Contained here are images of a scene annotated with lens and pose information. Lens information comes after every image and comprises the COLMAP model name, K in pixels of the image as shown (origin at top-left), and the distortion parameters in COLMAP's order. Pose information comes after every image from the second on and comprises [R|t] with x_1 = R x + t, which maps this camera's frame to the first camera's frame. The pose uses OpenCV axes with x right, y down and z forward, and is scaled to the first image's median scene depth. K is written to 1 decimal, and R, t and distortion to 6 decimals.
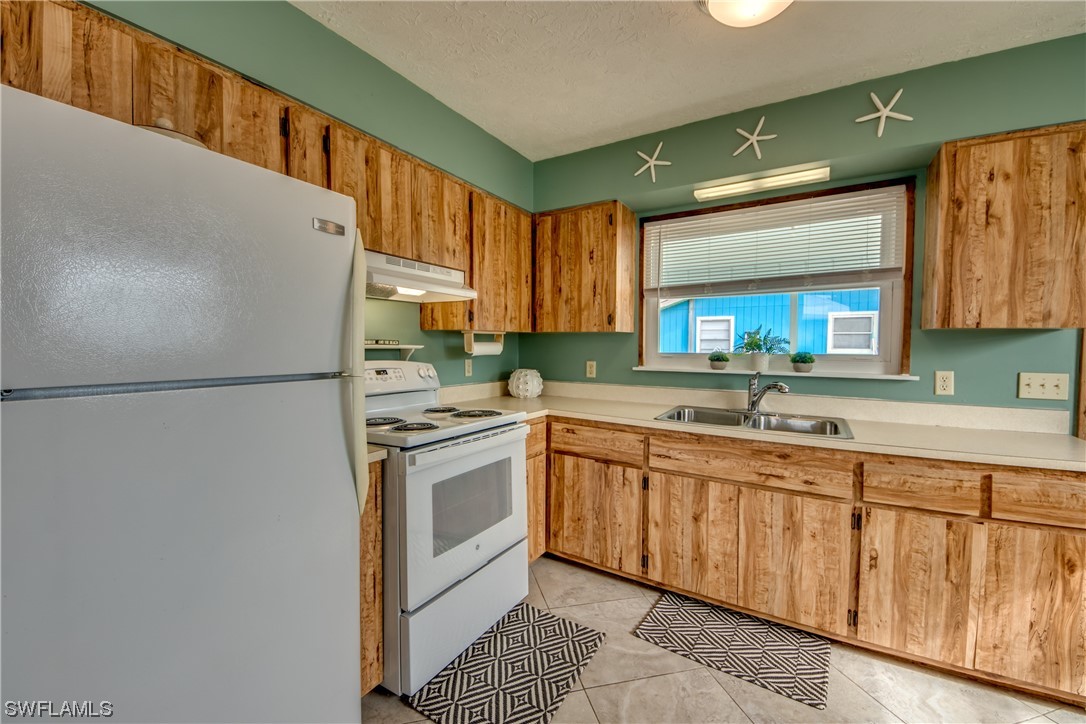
lens RADIAL K [[446.8, 0, 541.8], [0, 446.8, 360.5], [0, 0, 1]] dist [0.016545, -0.013001]
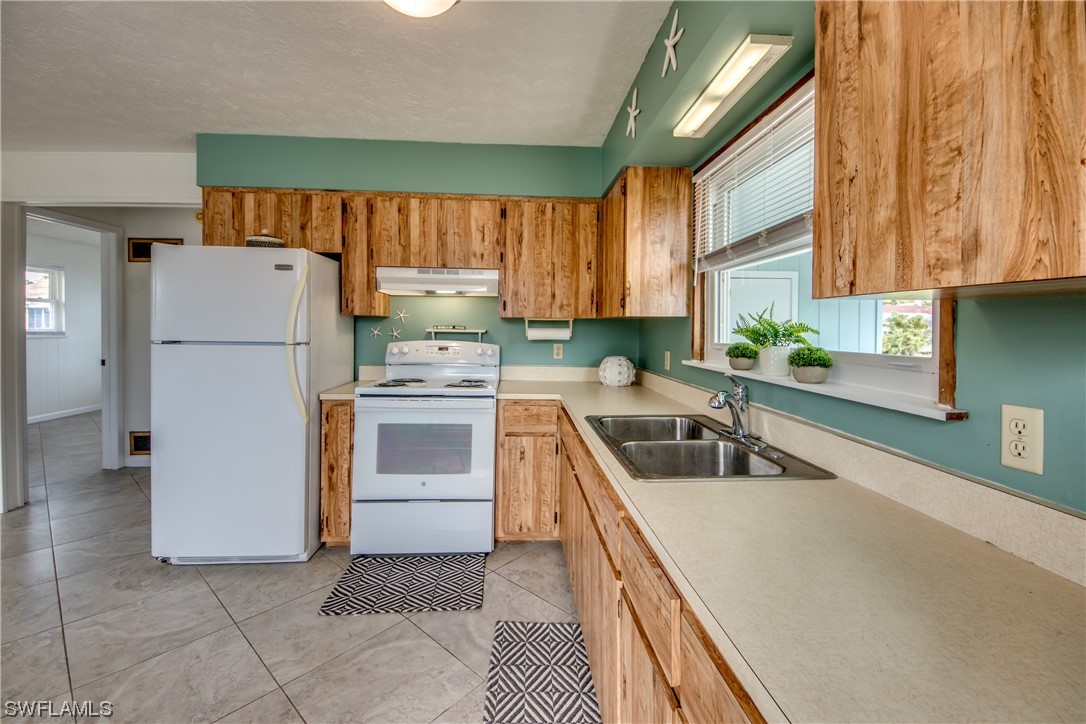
lens RADIAL K [[444.8, 0, 542.6], [0, 444.8, 334.4], [0, 0, 1]] dist [-0.007541, -0.006305]
pose [[0.573048, 0.016230, -0.819361, 0.928409], [-0.040216, 0.999156, -0.008335, -0.018986], [0.818534, 0.037728, 0.573217, 0.439677]]
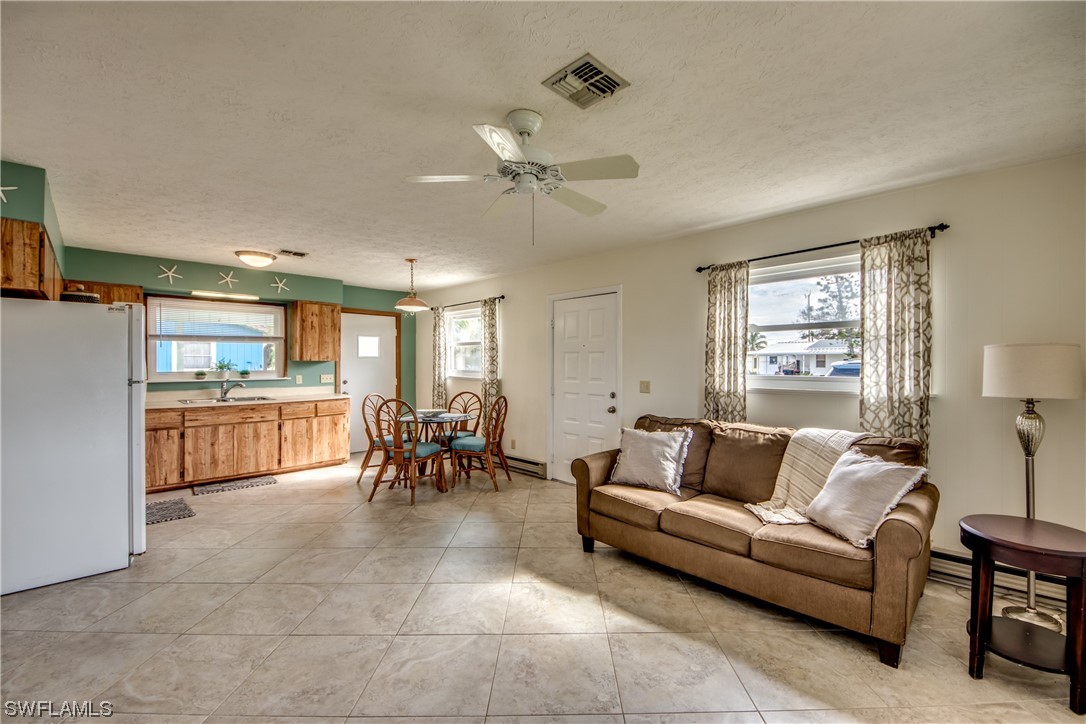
lens RADIAL K [[446.8, 0, 564.2], [0, 446.8, 362.9], [0, 0, 1]] dist [0.016545, -0.013001]
pose [[0.228795, -0.005401, 0.973460, -1.373060], [0.042291, 0.999096, -0.004396, 0.026741], [-0.972555, 0.042175, 0.228817, -1.189781]]
